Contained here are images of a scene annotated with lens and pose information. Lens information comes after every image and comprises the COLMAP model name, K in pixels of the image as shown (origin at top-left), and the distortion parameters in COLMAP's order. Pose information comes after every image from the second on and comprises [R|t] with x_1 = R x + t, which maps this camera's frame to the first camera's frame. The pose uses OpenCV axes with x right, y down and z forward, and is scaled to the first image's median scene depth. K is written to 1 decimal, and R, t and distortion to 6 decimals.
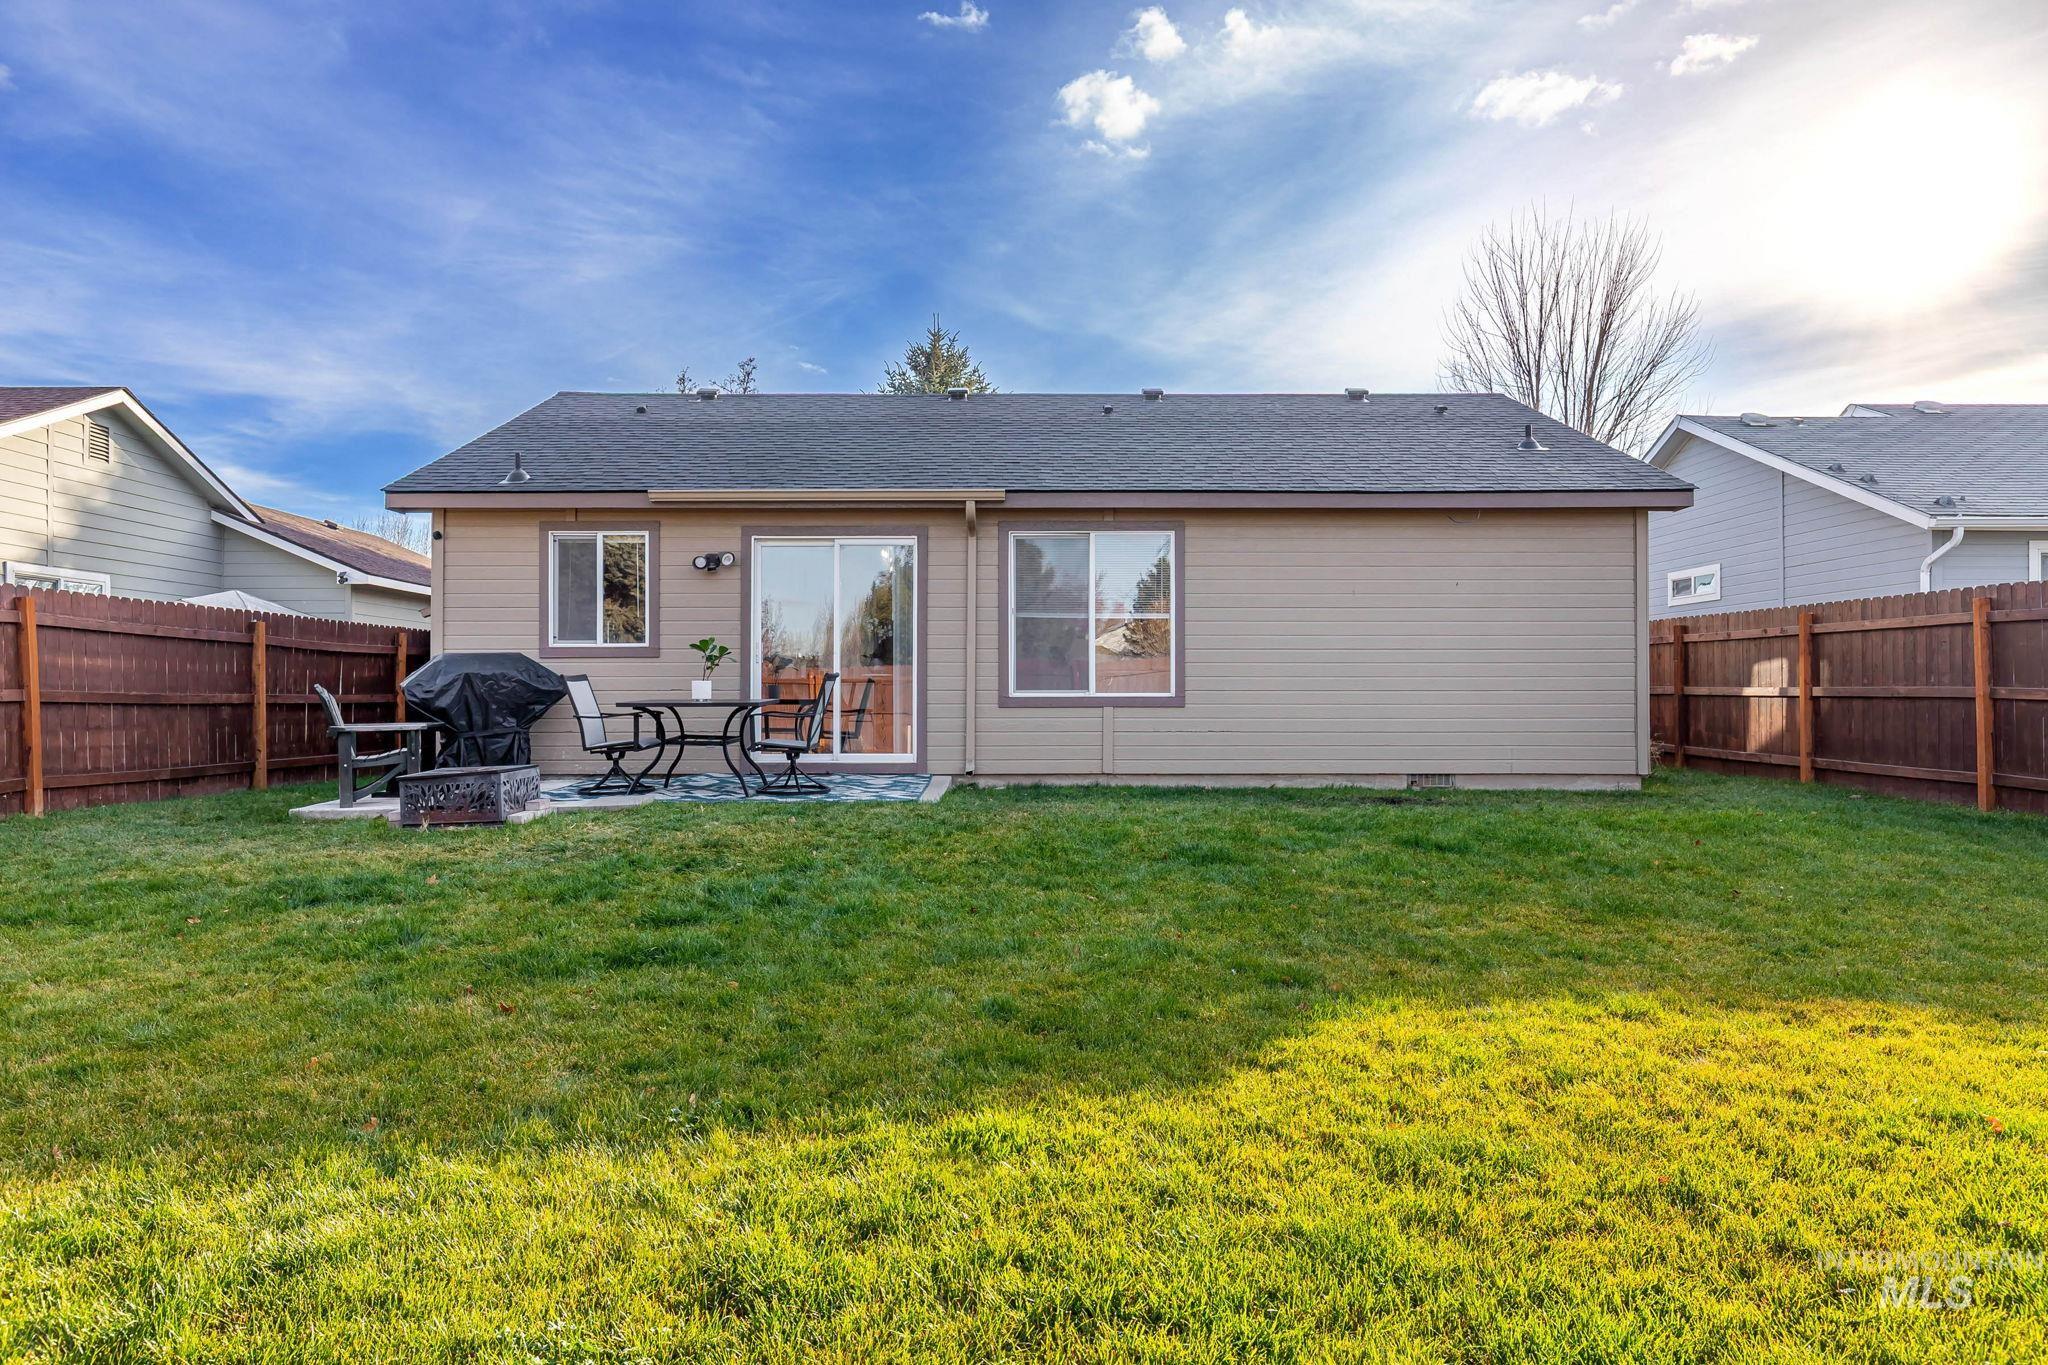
lens RADIAL K [[1347.4, 0, 1024.0], [0, 1347.4, 682.5], [0, 0, 1]] dist [-0.002056, -0.002461]
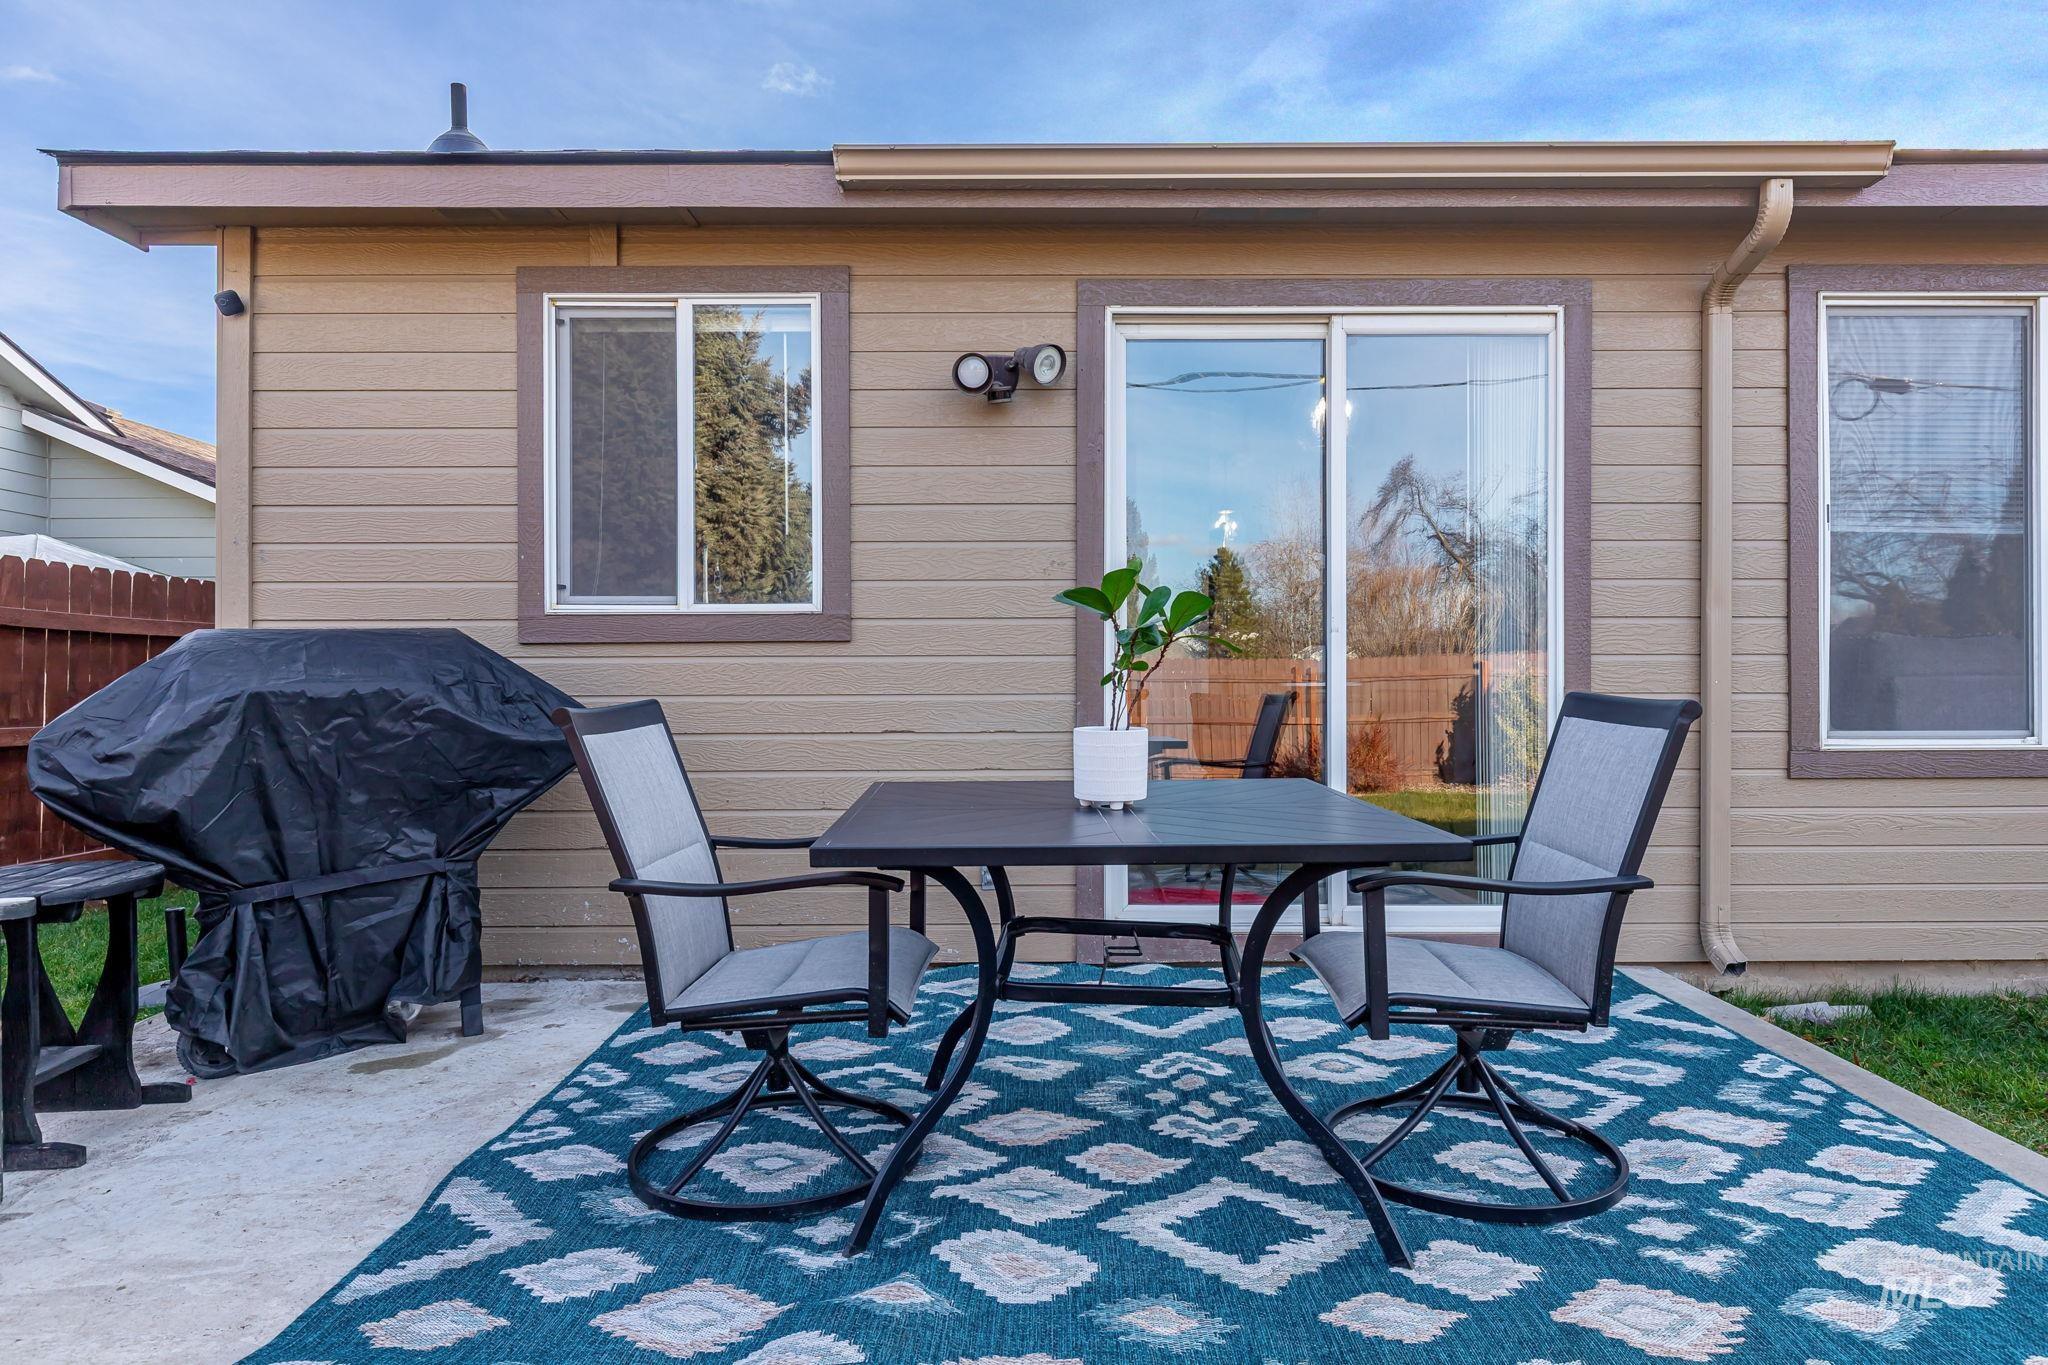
lens RADIAL K [[1207.4, 0, 1024.0], [0, 1207.4, 682.5], [0, 0, 1]] dist [0.007657, 0.000724]
pose [[0.999999, -0.001069, 0.000665, -0.225120], [0.001064, 0.999975, 0.007028, -0.010355], [-0.000672, -0.007027, 0.999975, 0.677892]]
